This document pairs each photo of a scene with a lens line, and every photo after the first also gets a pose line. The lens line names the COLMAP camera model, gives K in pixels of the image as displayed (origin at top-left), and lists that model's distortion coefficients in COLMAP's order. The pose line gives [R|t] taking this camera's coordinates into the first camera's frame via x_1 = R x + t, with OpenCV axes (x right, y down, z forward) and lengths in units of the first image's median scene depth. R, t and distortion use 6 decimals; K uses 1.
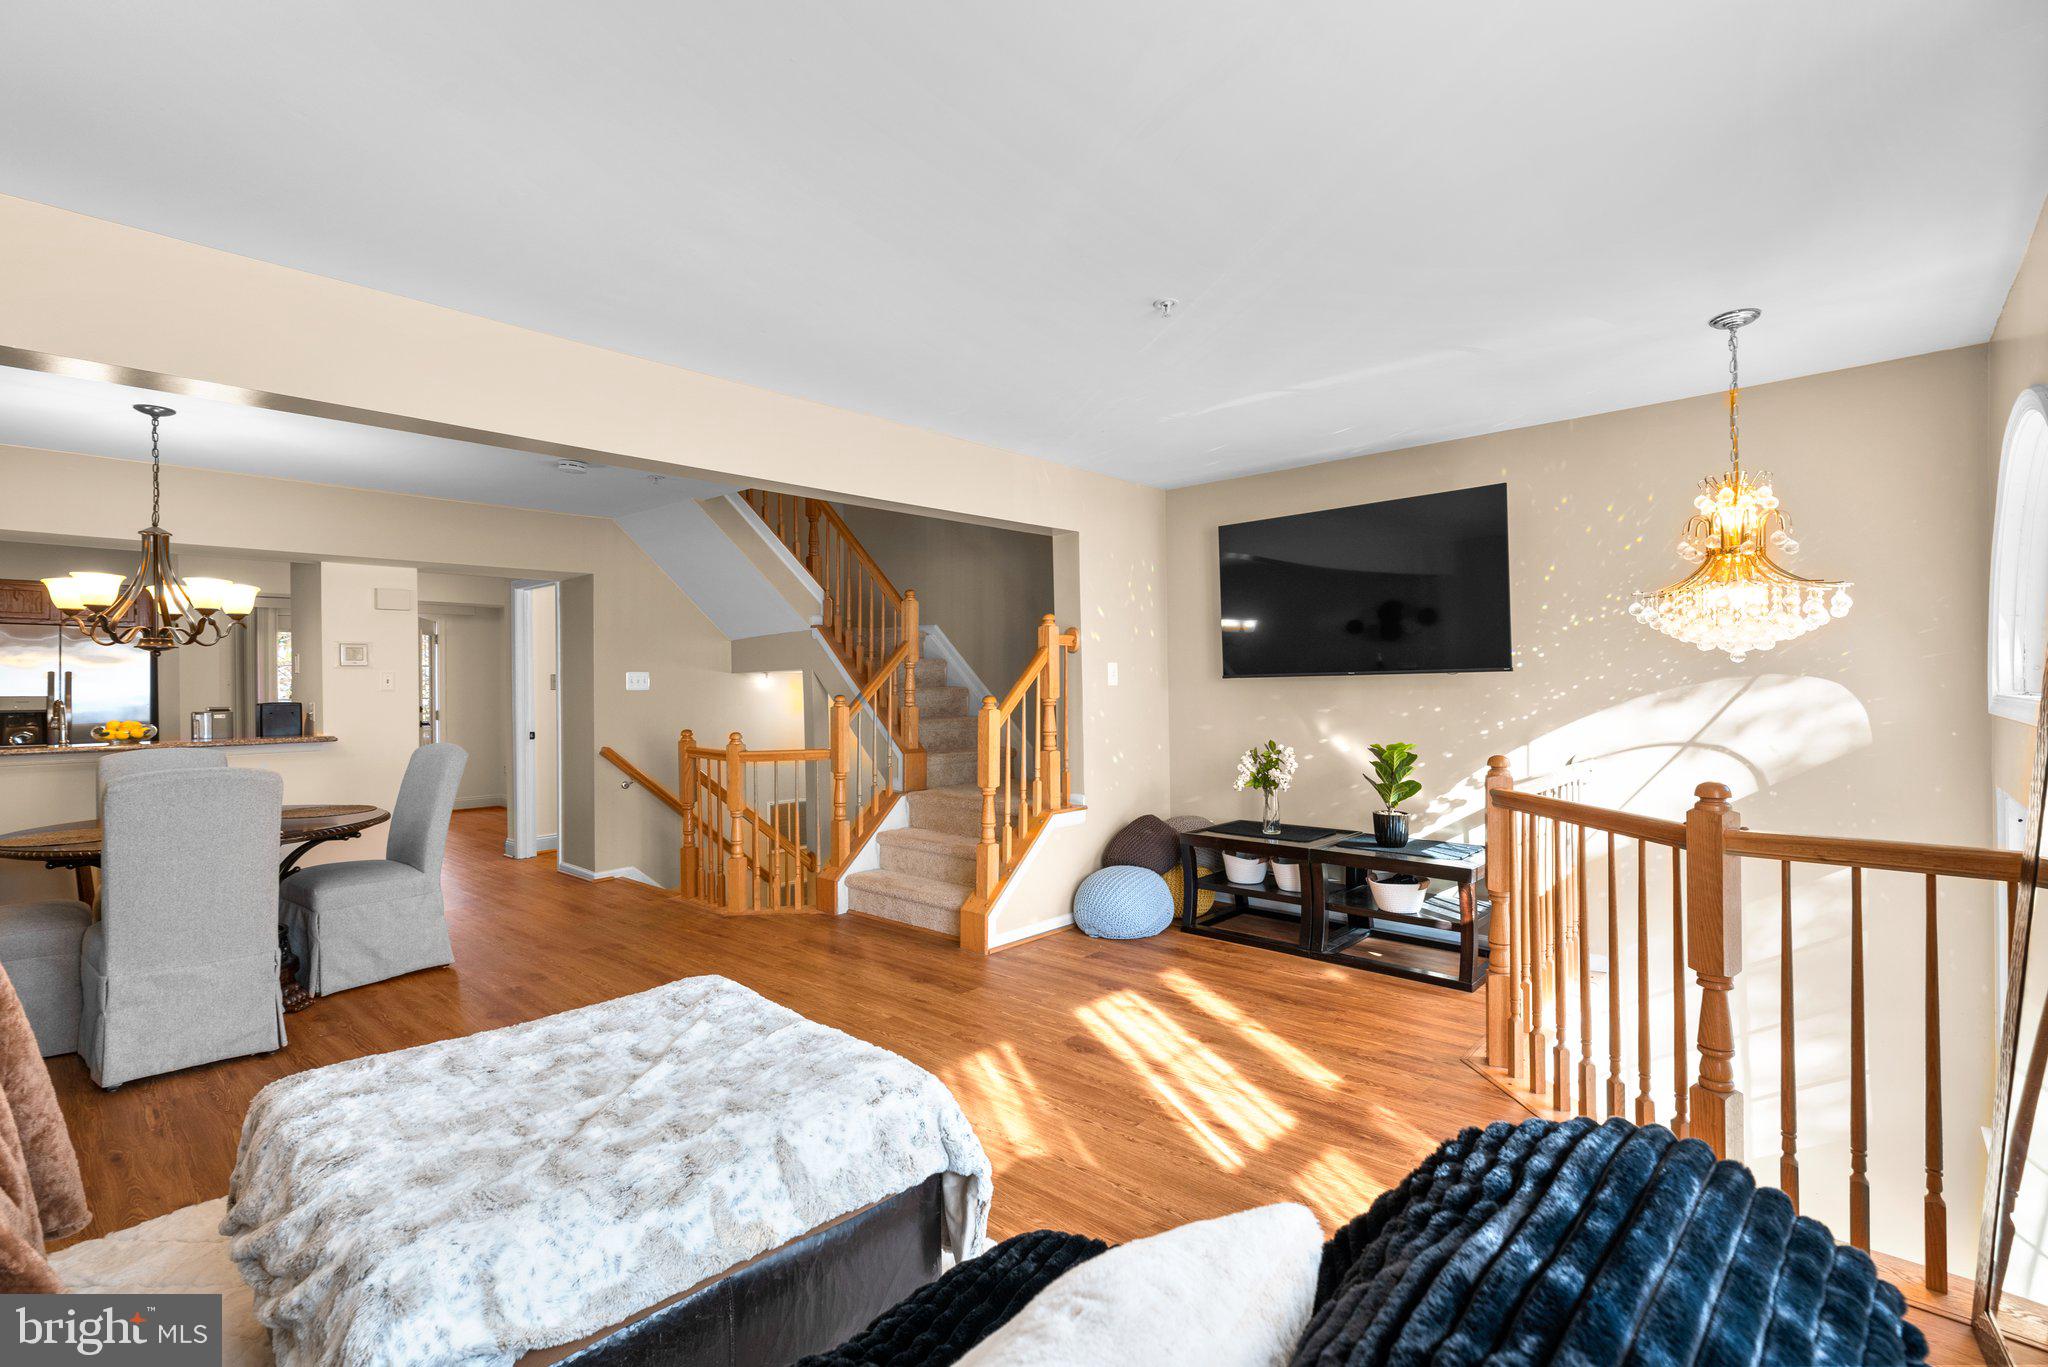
lens RADIAL K [[914.2, 0, 1032.3], [0, 914.2, 679.5], [0, 0, 1]] dist [-0.000327, 0.000363]
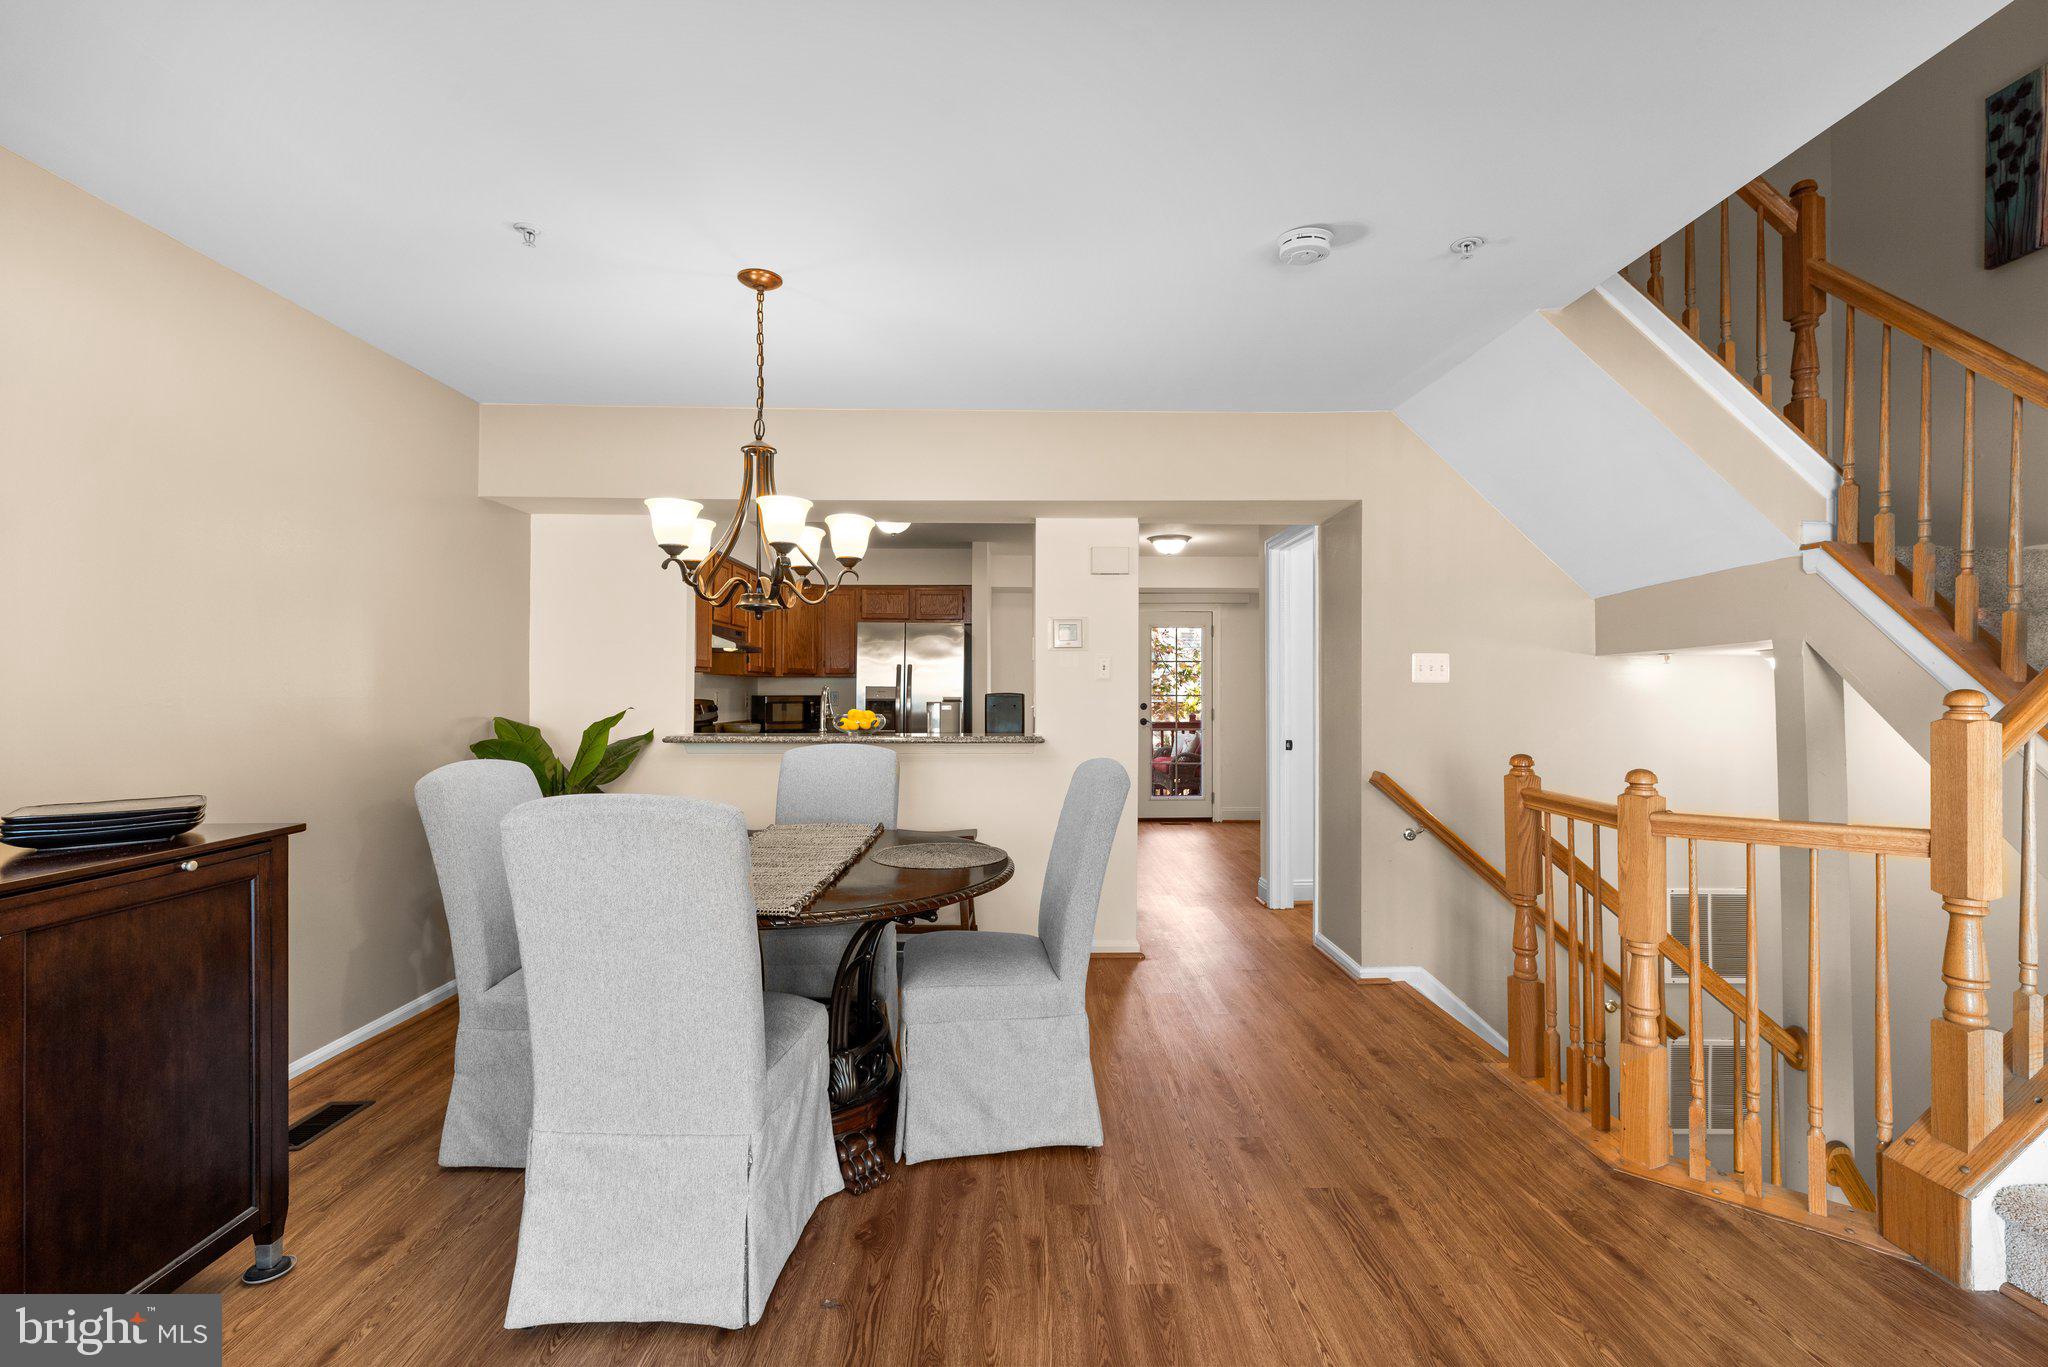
lens RADIAL K [[914.2, 0, 1029.2], [0, 914.2, 680.4], [0, 0, 1]] dist [-0.000327, 0.000363]
pose [[0.677080, 0.001443, -0.735908, -0.194004], [-0.005489, 0.999980, -0.003089, 0.016408], [0.735889, 0.006131, 0.677075, 0.462108]]
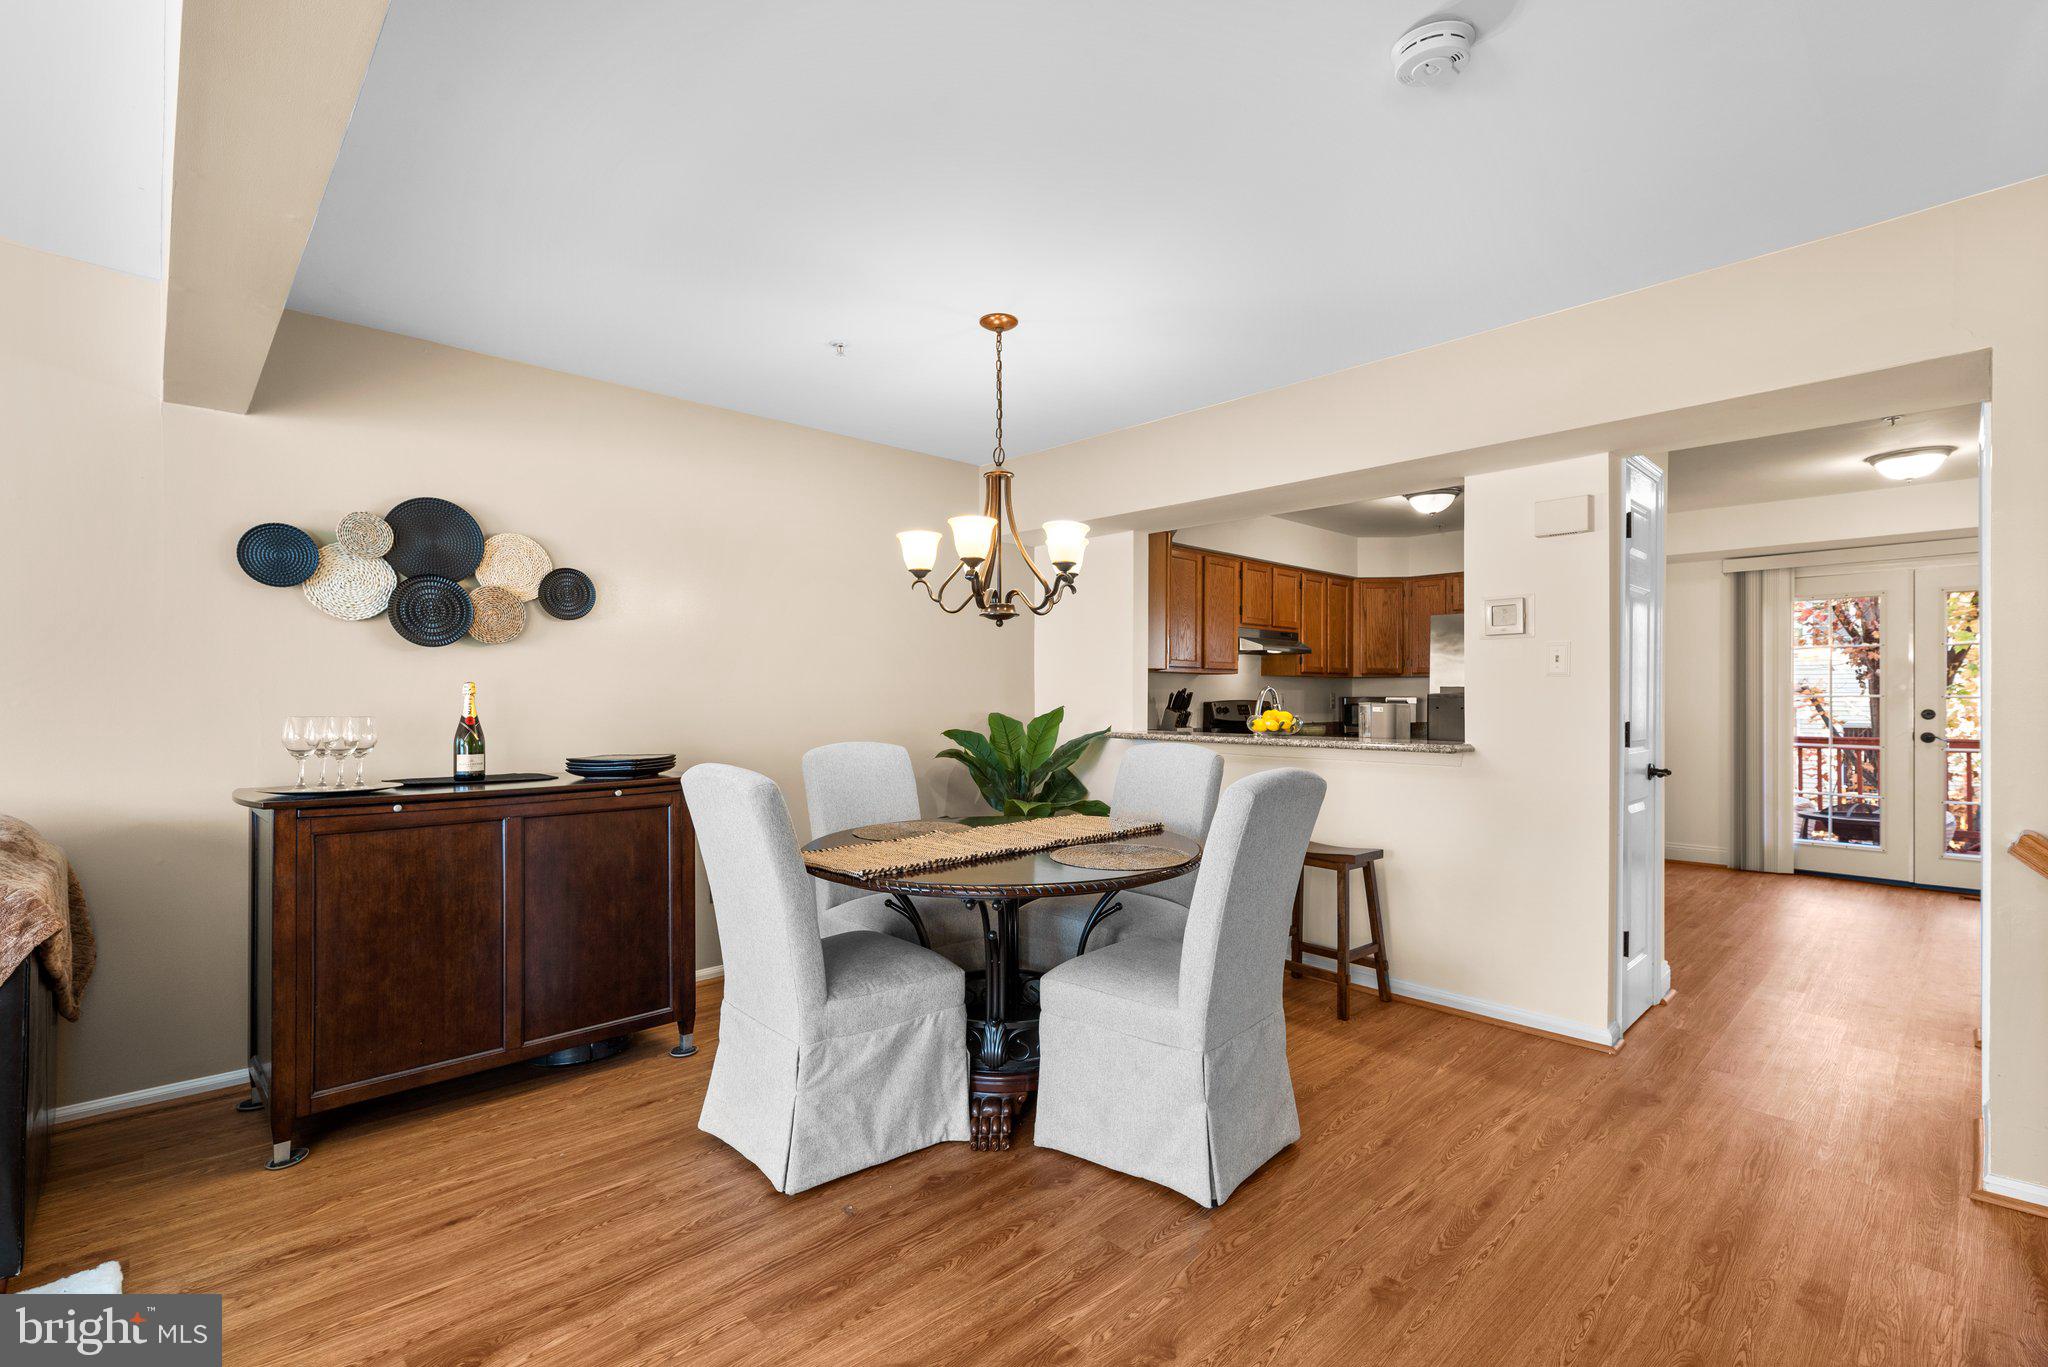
lens RADIAL K [[914.2, 0, 1021.2], [0, 914.2, 692.7], [0, 0, 1]] dist [-0.000327, 0.000363]
pose [[-0.080111, 0.006950, -0.996762, -0.102940], [0.005023, 0.999966, 0.006569, 0.019592], [0.996773, -0.004480, -0.080143, 0.749922]]
